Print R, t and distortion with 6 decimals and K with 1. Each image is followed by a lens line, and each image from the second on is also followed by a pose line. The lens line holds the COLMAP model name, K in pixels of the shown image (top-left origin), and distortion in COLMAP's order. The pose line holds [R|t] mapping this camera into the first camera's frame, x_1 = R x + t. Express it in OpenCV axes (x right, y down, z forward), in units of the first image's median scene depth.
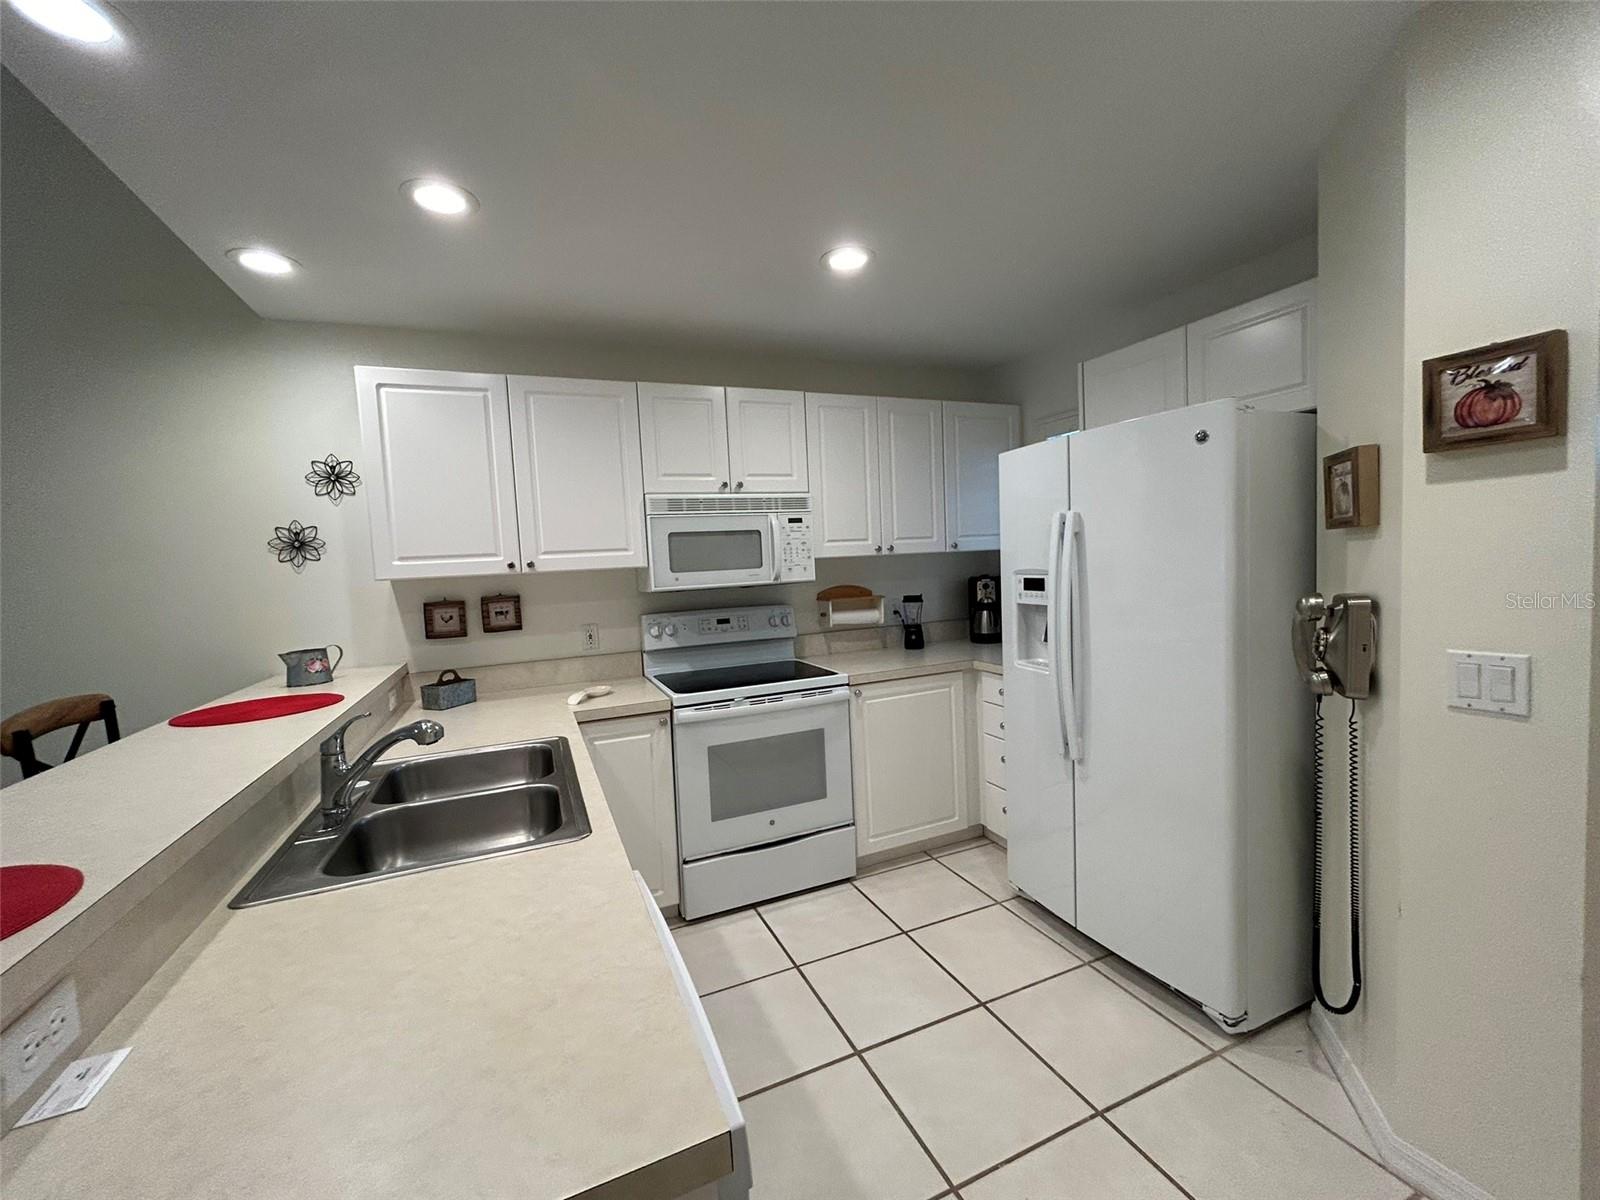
lens RADIAL K [[649.5, 0, 795.9], [0, 649.5, 600.5], [0, 0, 1]] dist [-0.002189, 0.000018]
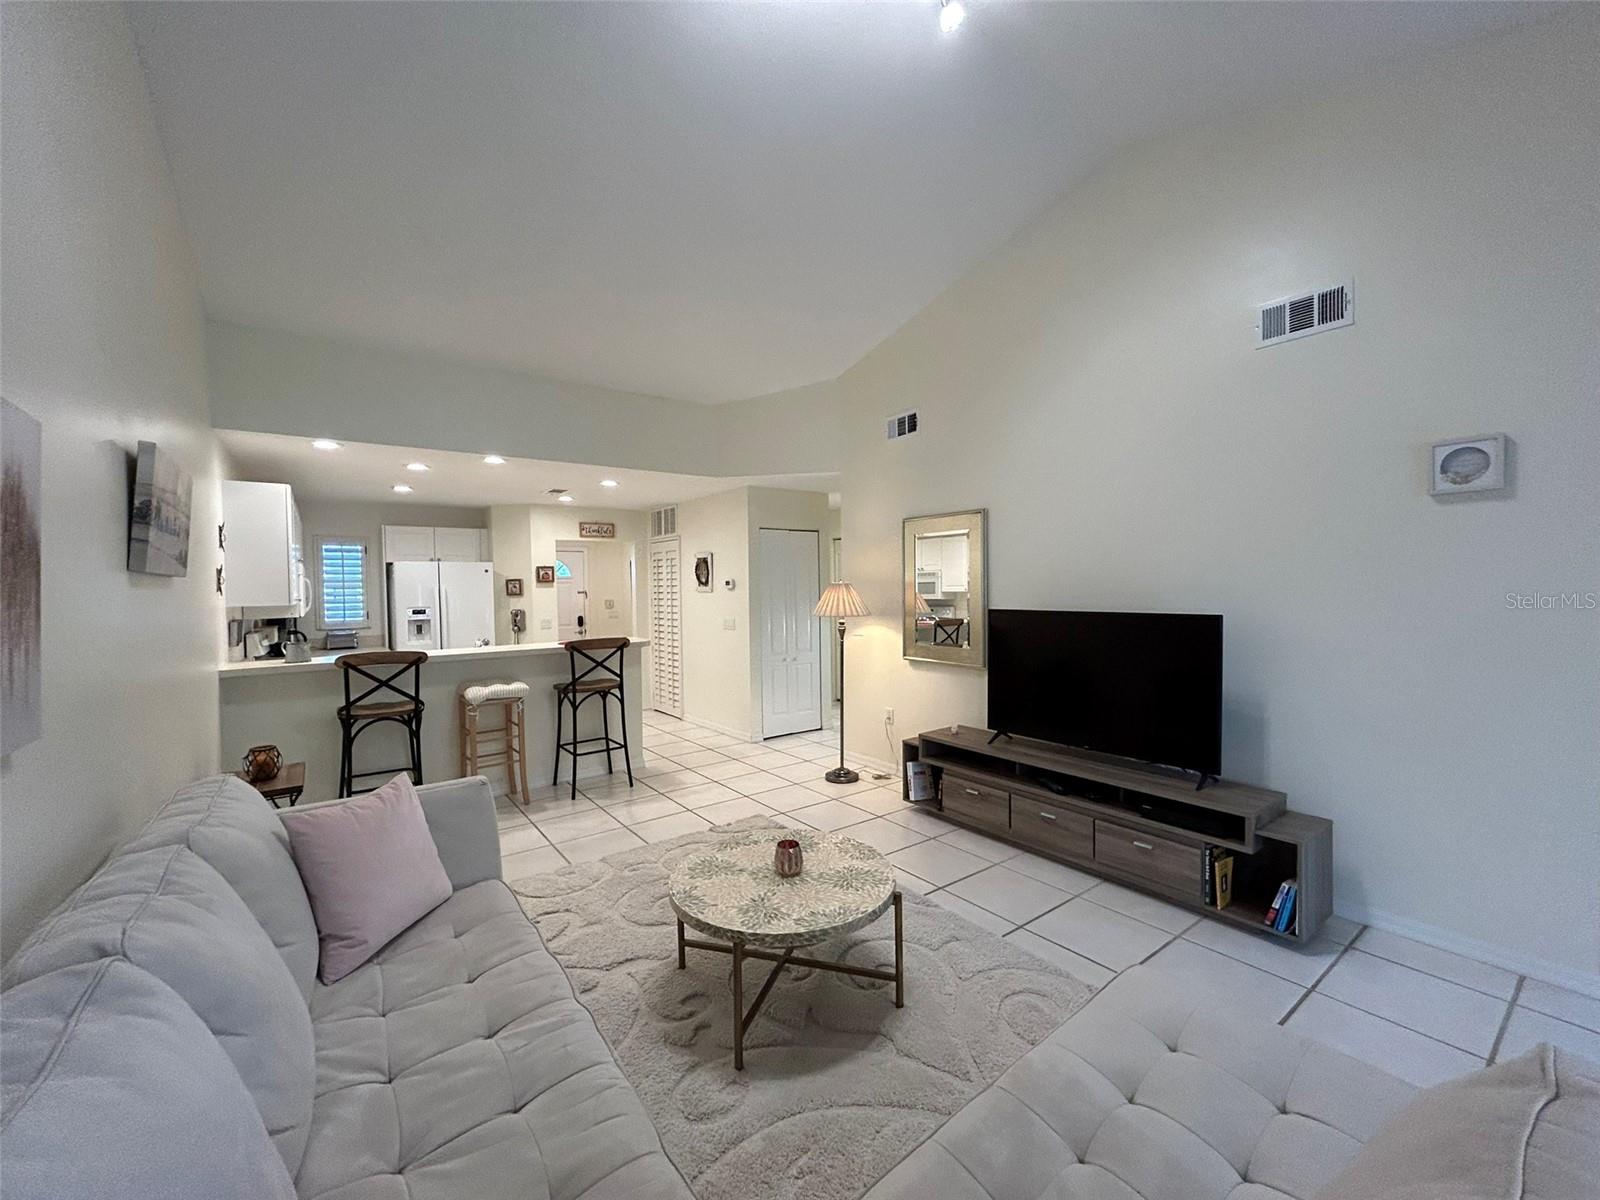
lens RADIAL K [[649.2, 0, 800.0], [0, 649.2, 600.0], [0, 0, 1]] dist [-0.000375, 0.000390]
pose [[-0.232313, 0.031412, 0.972134, -2.316398], [0.089672, 0.995913, -0.010751, 0.084989], [-0.968499, 0.084675, -0.234180, 0.066485]]
